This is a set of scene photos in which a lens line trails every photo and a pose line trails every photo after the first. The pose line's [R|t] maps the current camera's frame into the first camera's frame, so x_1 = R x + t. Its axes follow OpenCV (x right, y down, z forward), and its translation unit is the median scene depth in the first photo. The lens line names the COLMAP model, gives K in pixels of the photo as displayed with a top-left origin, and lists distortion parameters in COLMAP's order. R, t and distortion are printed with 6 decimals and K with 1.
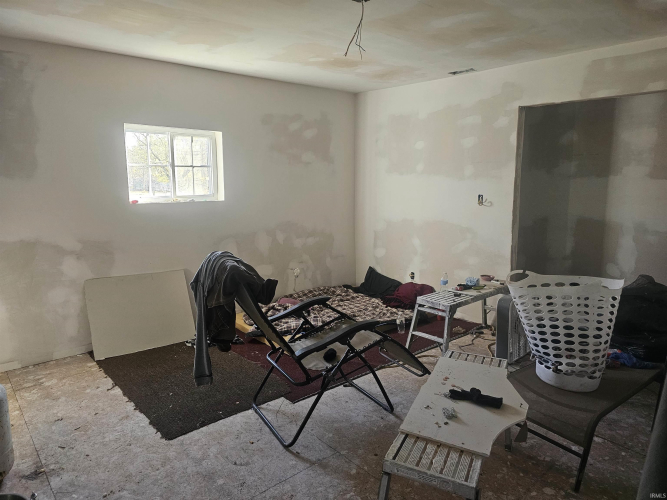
lens RADIAL K [[444.0, 0, 333.1], [0, 444.0, 250.9], [0, 0, 1]] dist [0.046571, -0.039611]
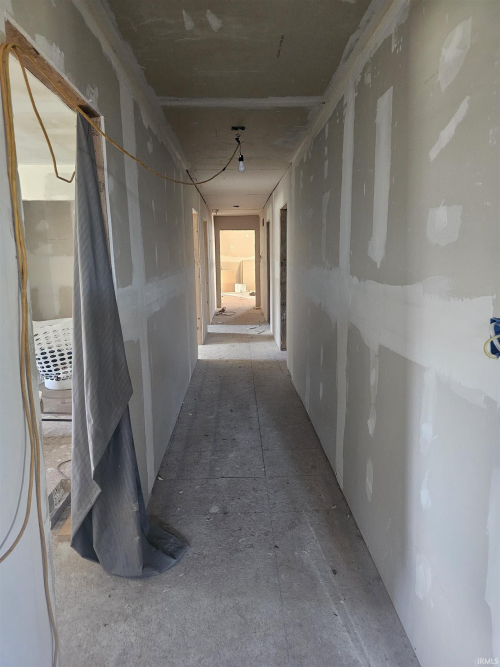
lens RADIAL K [[444.0, 0, 250.3], [0, 444.0, 333.3], [0, 0, 1]] dist [0.046571, -0.039611]
pose [[0.633730, -0.140258, 0.760733, -0.232117], [0.137768, 0.988167, 0.067422, 0.095134], [-0.761188, 0.062077, 0.645554, -0.509318]]
